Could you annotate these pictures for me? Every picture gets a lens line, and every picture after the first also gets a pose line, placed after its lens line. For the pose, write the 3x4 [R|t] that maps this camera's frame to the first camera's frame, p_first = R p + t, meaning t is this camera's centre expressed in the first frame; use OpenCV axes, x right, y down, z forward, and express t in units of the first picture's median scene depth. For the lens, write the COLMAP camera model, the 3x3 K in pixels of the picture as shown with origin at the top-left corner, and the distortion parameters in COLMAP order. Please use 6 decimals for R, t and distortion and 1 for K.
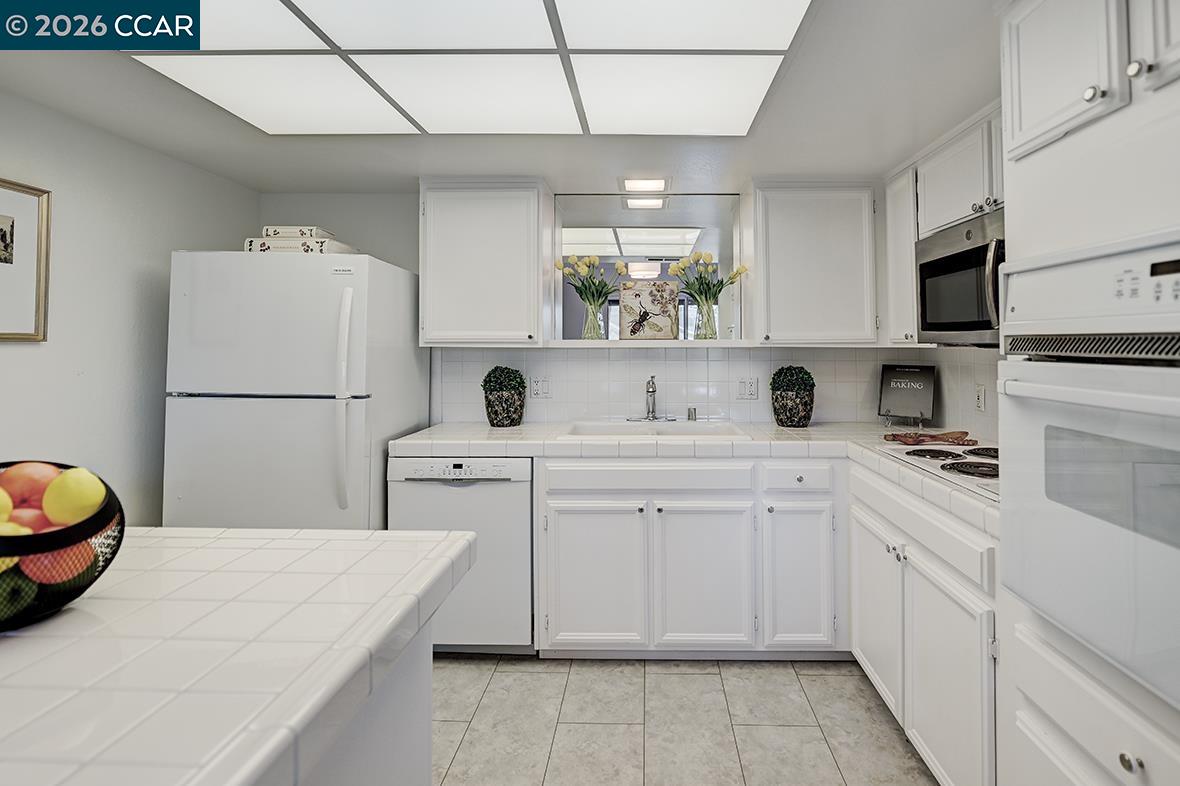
lens RADIAL K [[563.7, 0, 677.3], [0, 563.7, 350.6], [0, 0, 1]] dist [0.002014, -0.000376]
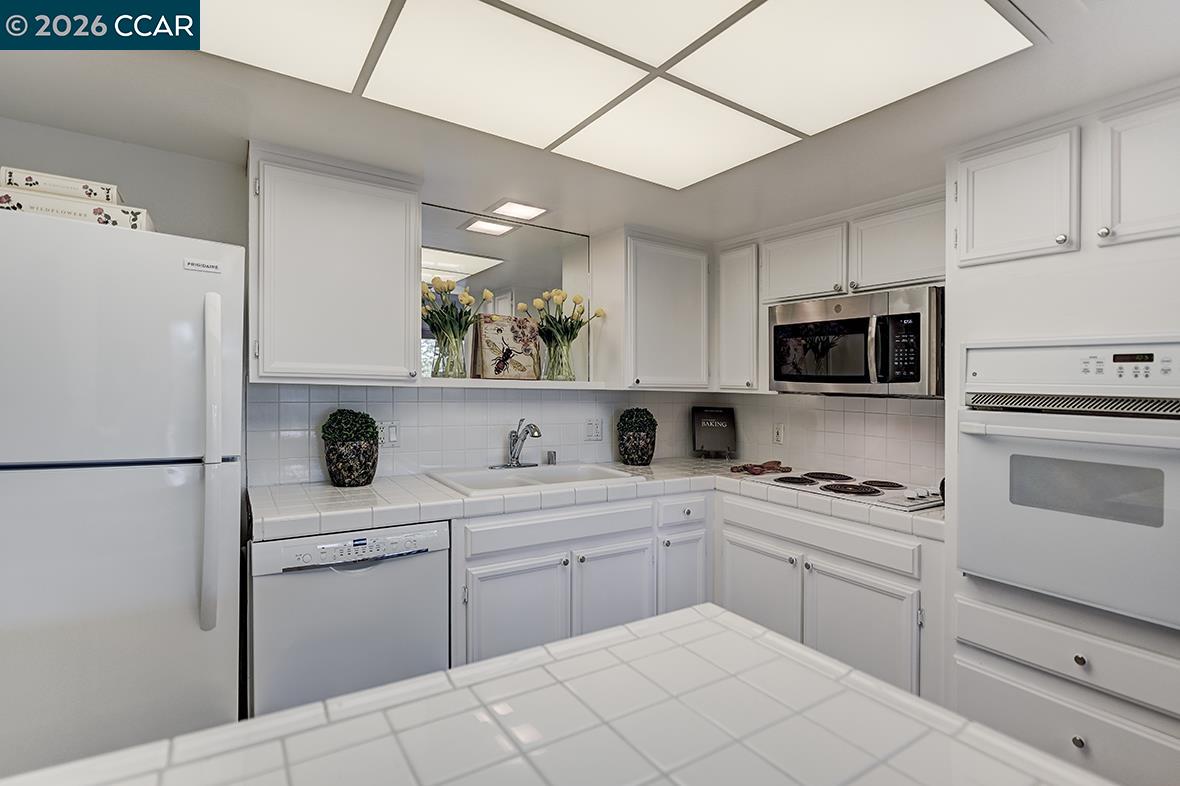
lens RADIAL K [[563.7, 0, 594.5], [0, 563.7, 397.6], [0, 0, 1]] dist [0.002014, -0.000376]
pose [[0.831403, 0.008282, 0.555608, -0.479227], [-0.020802, 0.999652, 0.016226, -0.008283], [-0.555280, -0.025049, 0.831286, 0.169587]]
